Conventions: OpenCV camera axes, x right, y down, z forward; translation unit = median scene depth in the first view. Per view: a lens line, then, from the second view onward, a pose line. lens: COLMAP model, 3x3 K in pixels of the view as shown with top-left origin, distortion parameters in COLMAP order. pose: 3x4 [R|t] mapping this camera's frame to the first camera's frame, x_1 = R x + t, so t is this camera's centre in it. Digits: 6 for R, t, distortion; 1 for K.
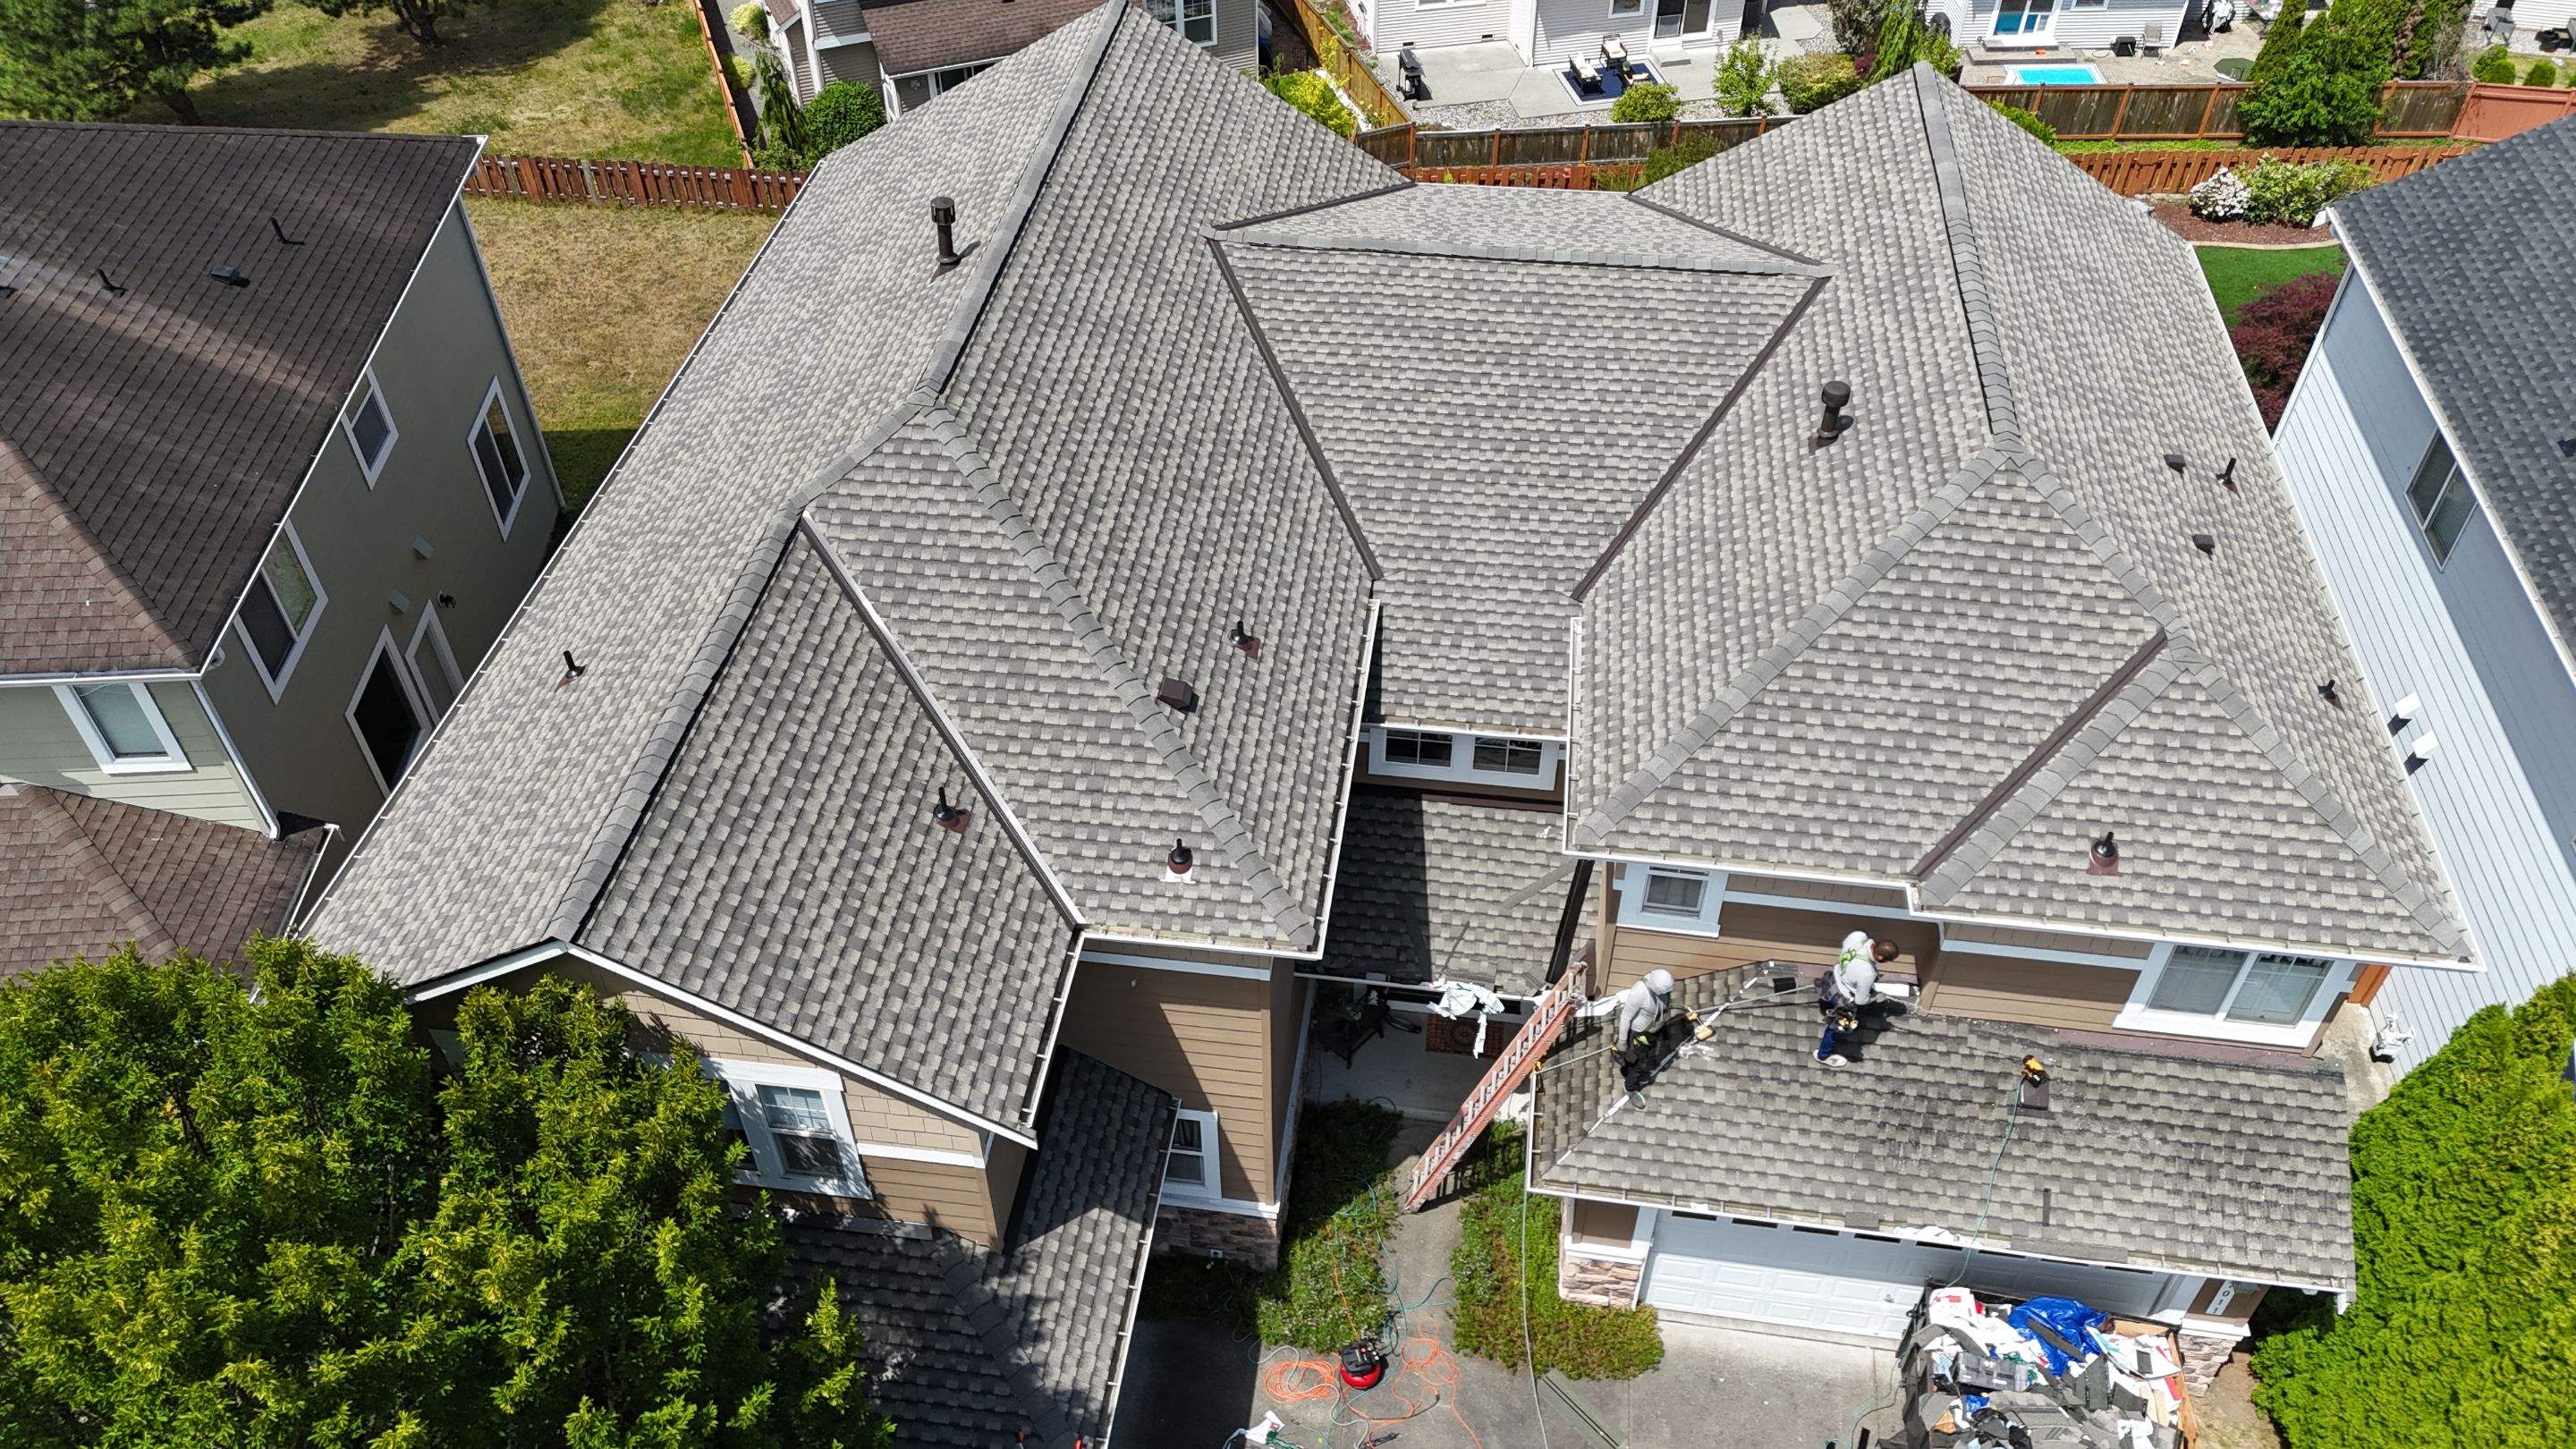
lens RADIAL K [[1884.2, 0, 1290.6], [0, 1884.2, 715.8], [0, 0, 1]] dist [0.083073, -0.077299]
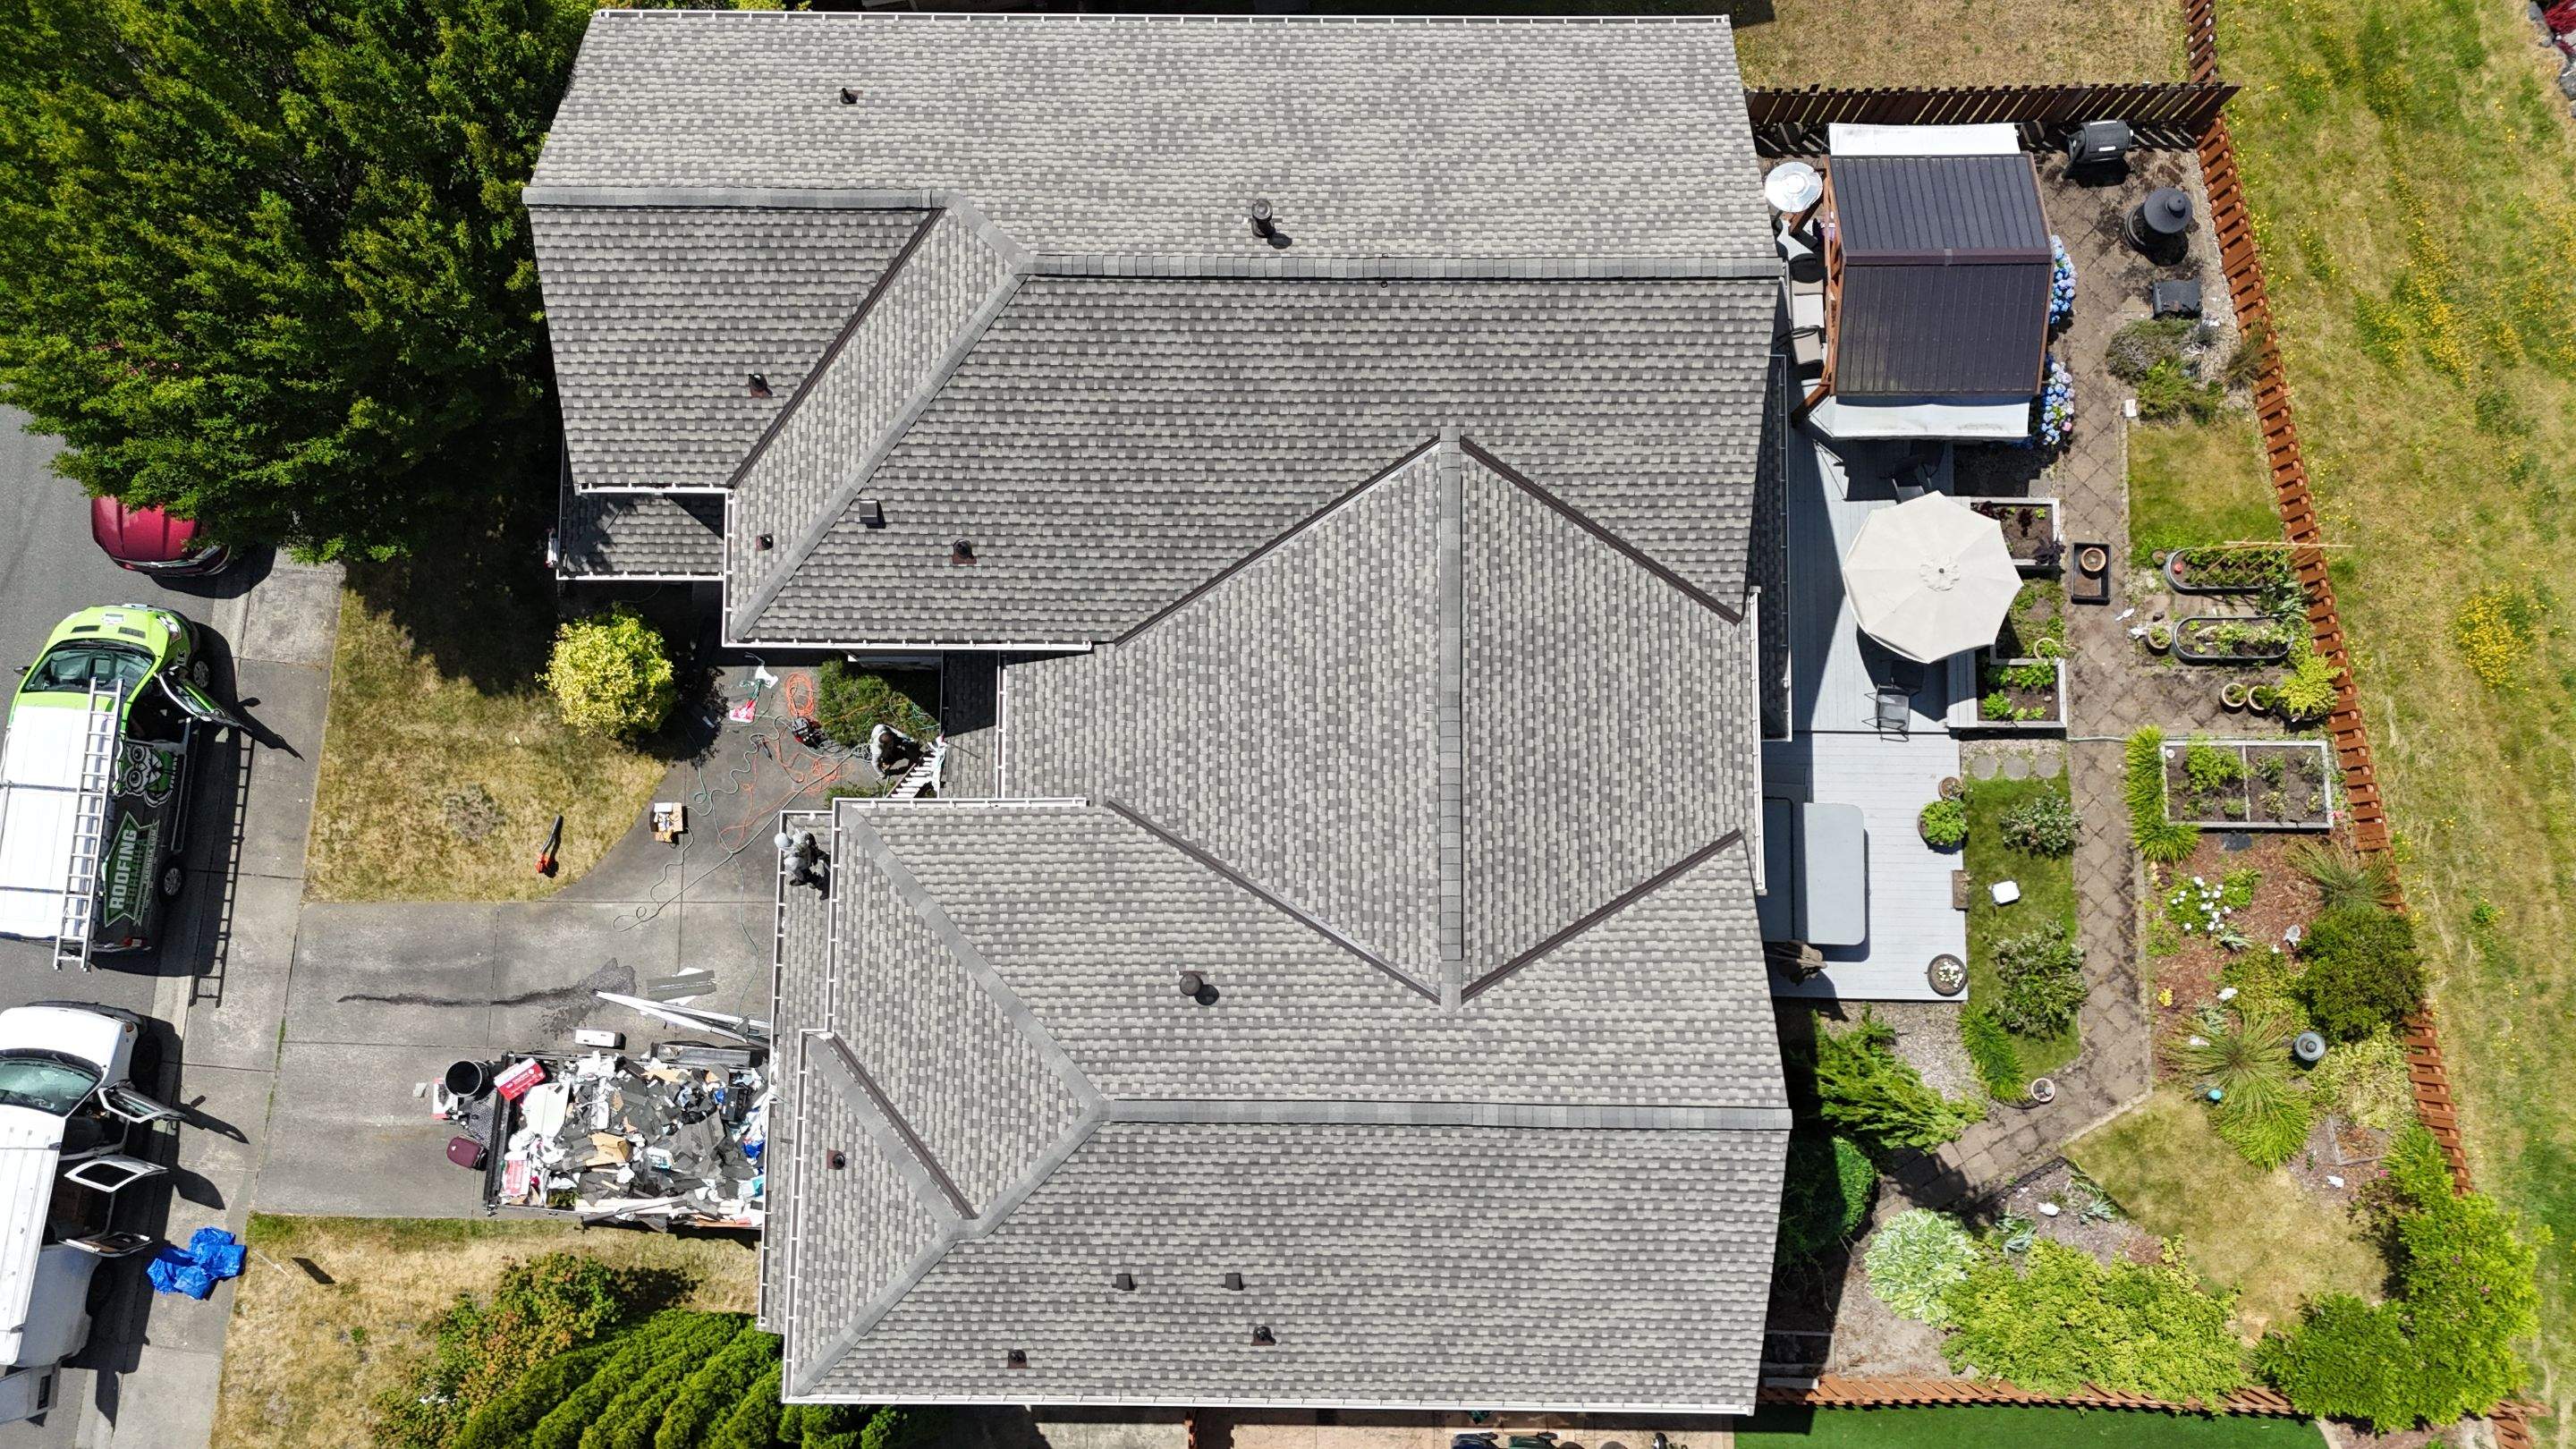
lens RADIAL K [[1920.2, 0, 1293.3], [0, 1920.2, 717.1], [0, 0, 1]] dist [0.084419, -0.109458]
pose [[0.127560, 0.985893, -0.108369, 0.280204], [-0.671561, 0.166258, 0.722056, -1.211060], [0.729887, -0.019329, 0.683295, 0.236785]]
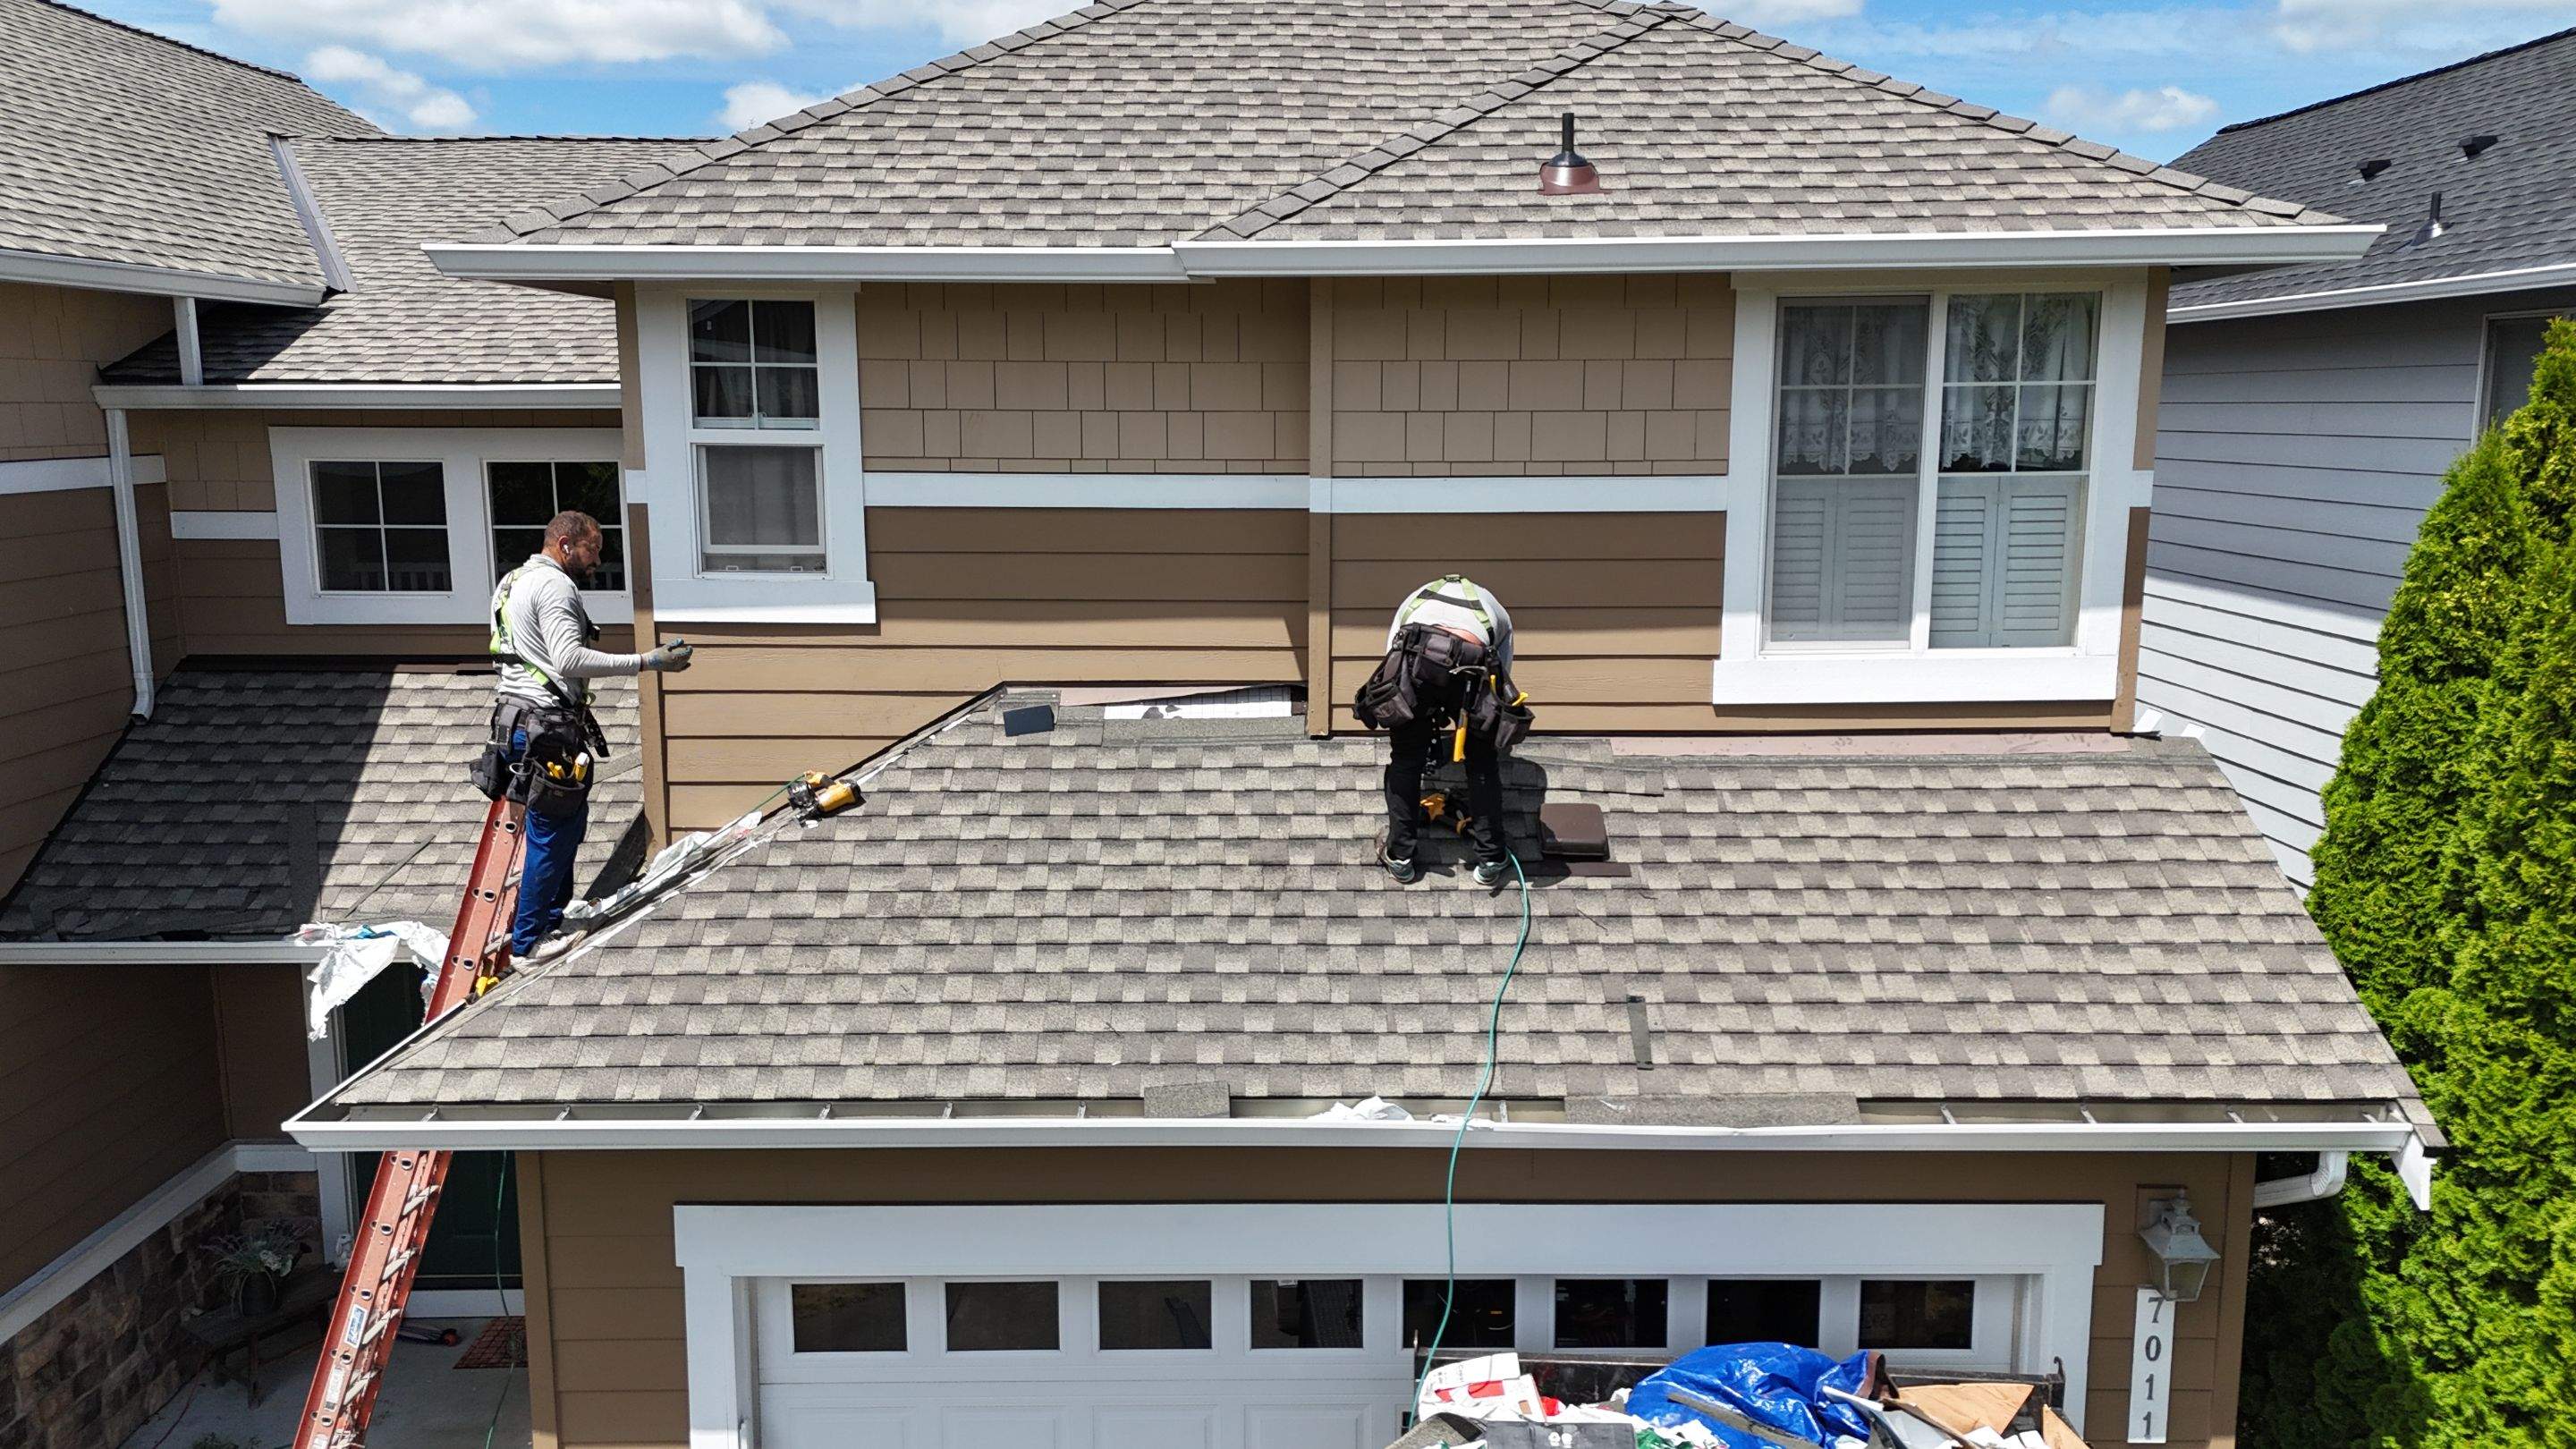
lens RADIAL K [[1878.3, 0, 1291.3], [0, 1878.3, 718.6], [0, 0, 1]] dist [0.094305, -0.098339]
pose [[0.990190, -0.020277, 0.138245, 0.273076], [0.093793, 0.829823, -0.550088, 0.414540], [-0.103565, 0.557658, 0.823585, 0.653677]]
